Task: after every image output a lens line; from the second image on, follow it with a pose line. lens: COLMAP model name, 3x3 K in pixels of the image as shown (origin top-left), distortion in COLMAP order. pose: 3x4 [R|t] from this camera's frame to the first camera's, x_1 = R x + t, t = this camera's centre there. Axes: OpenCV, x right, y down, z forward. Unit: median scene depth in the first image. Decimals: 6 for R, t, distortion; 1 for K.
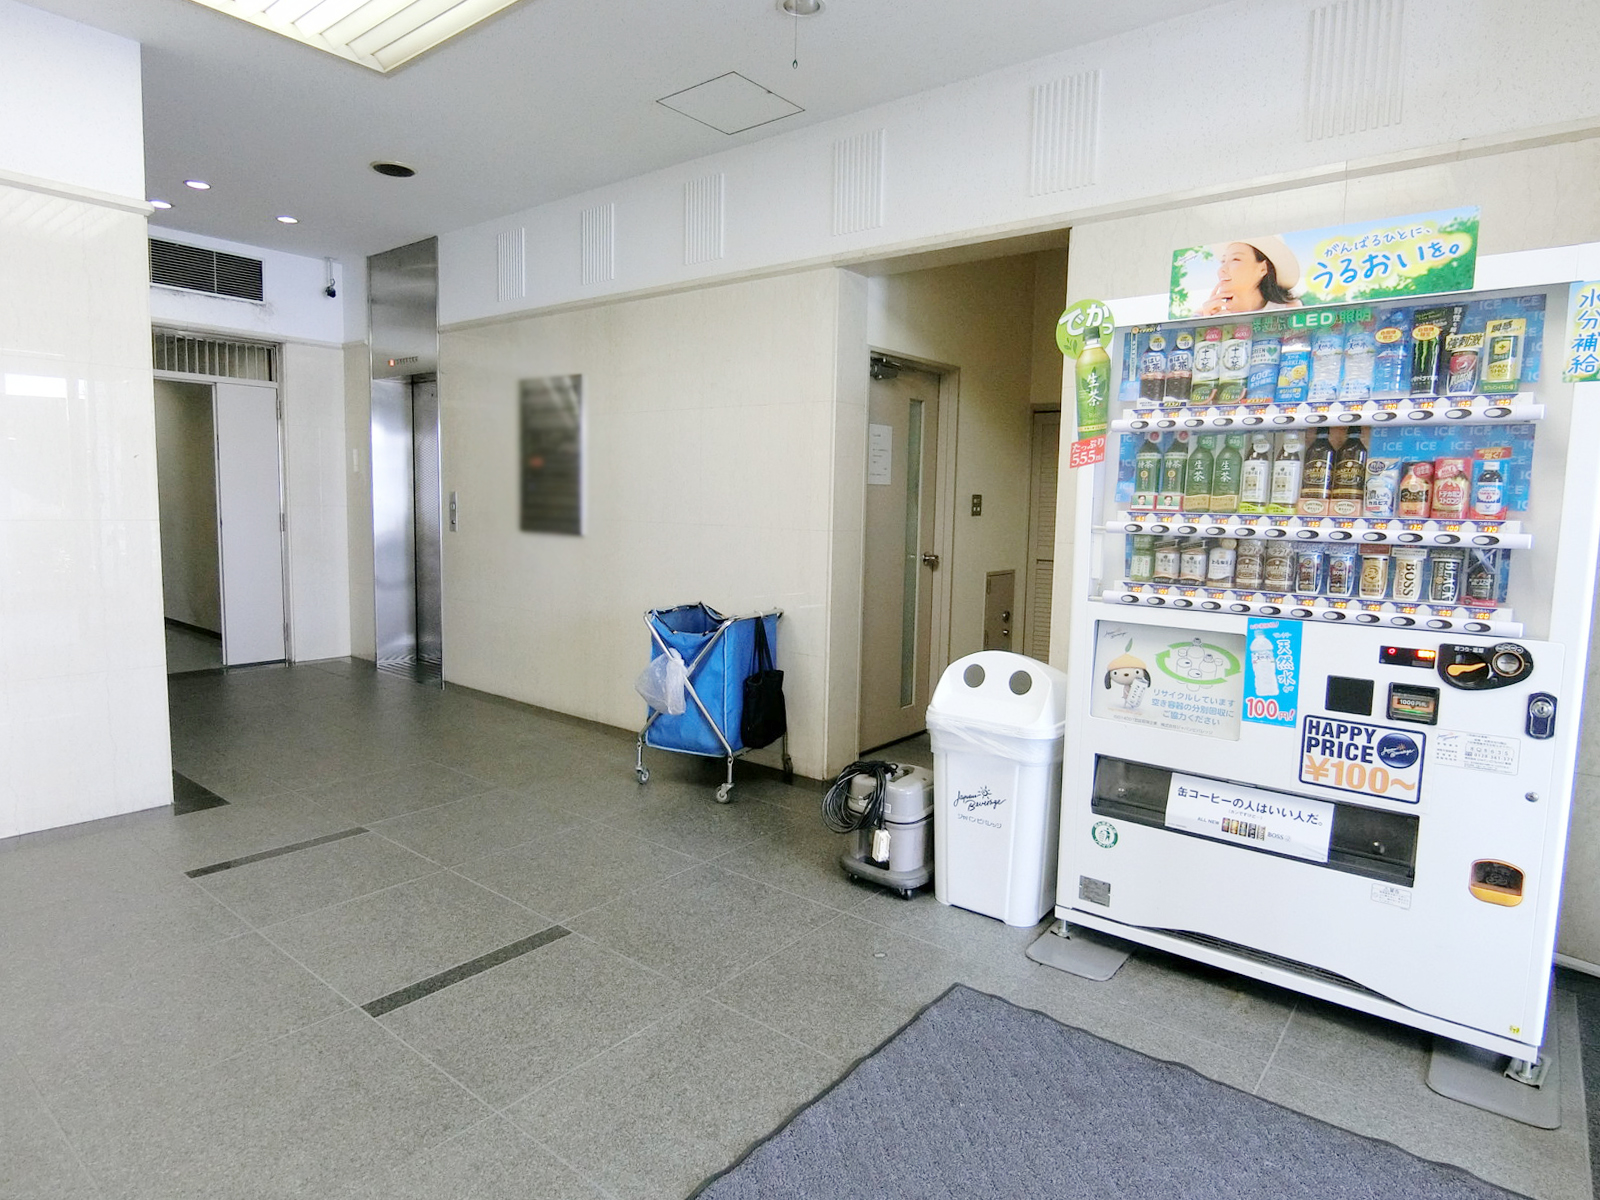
lens RADIAL K [[923.8, 0, 802.1], [0, 923.8, 595.7], [0, 0, 1]] dist [-0.008297, -0.001981]
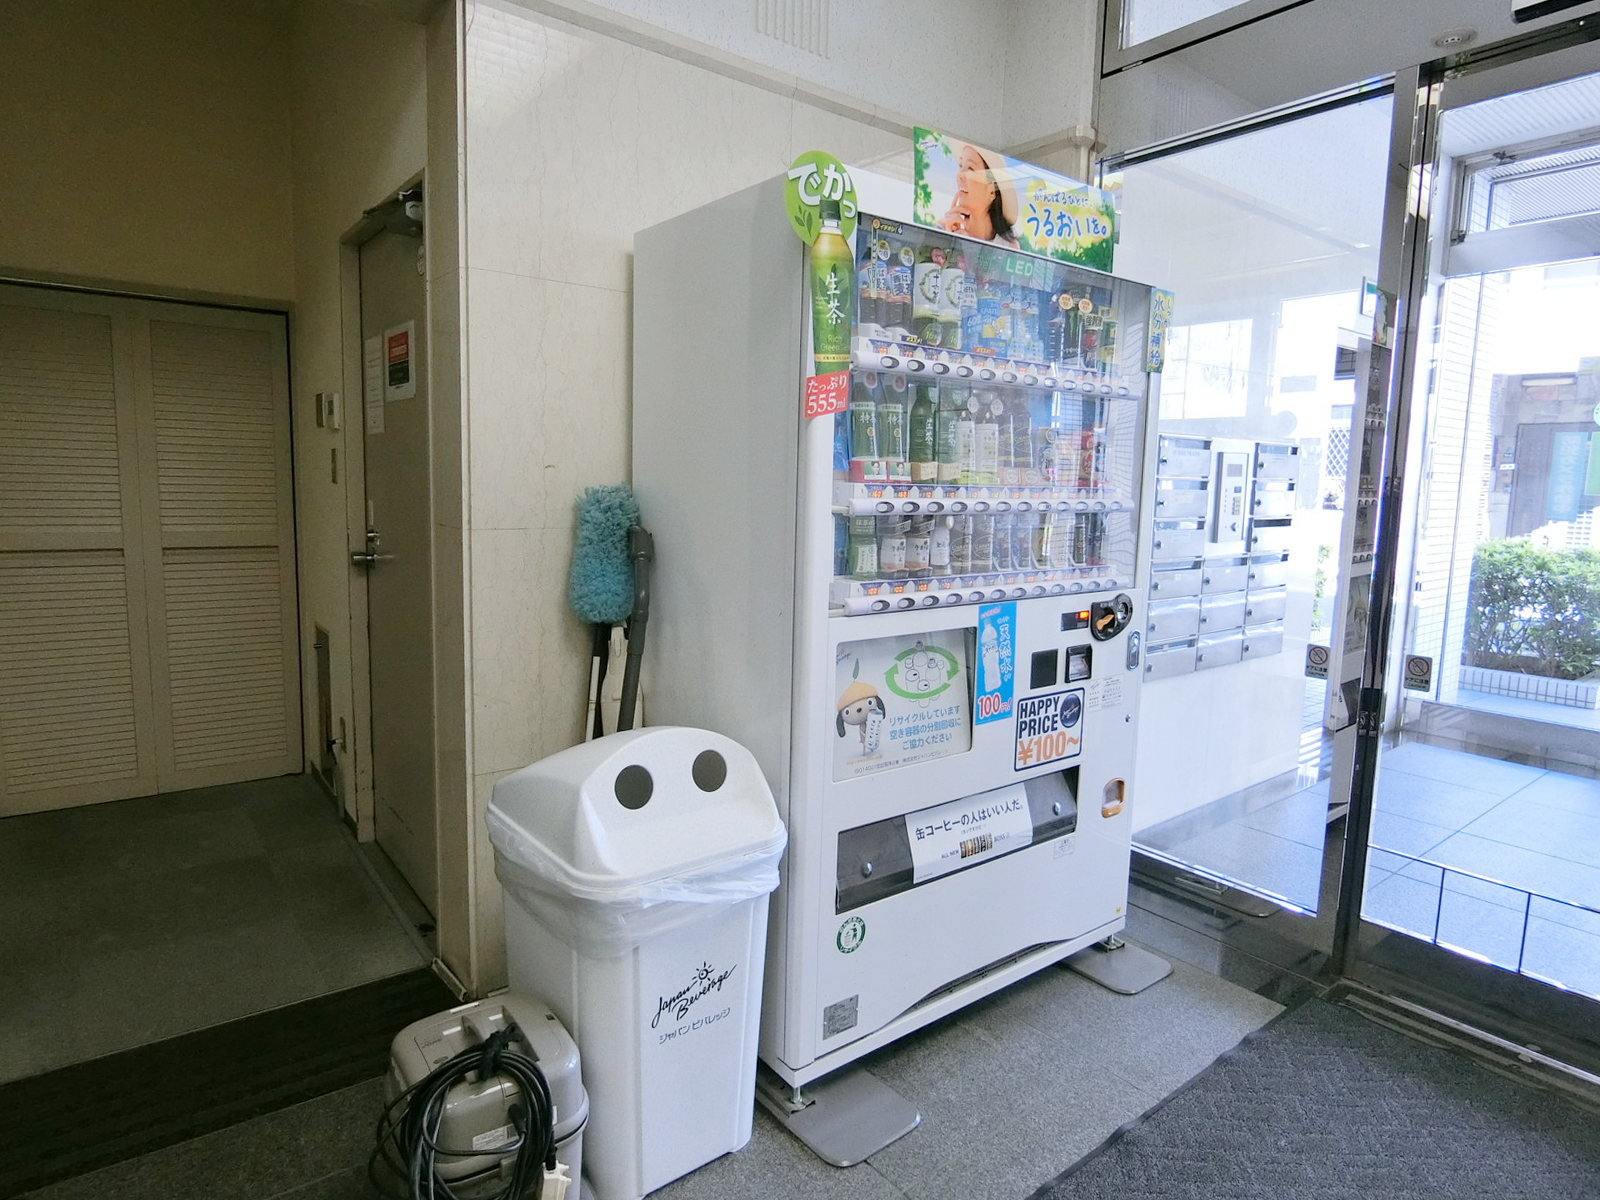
lens RADIAL K [[923.8, 0, 799.9], [0, 923.8, 594.9], [0, 0, 1]] dist [-0.008297, -0.001981]
pose [[0.231698, -0.132080, 0.963780, -0.387319], [0.091125, 0.989330, 0.113674, -0.101169], [-0.968510, 0.061487, 0.241262, 0.968188]]
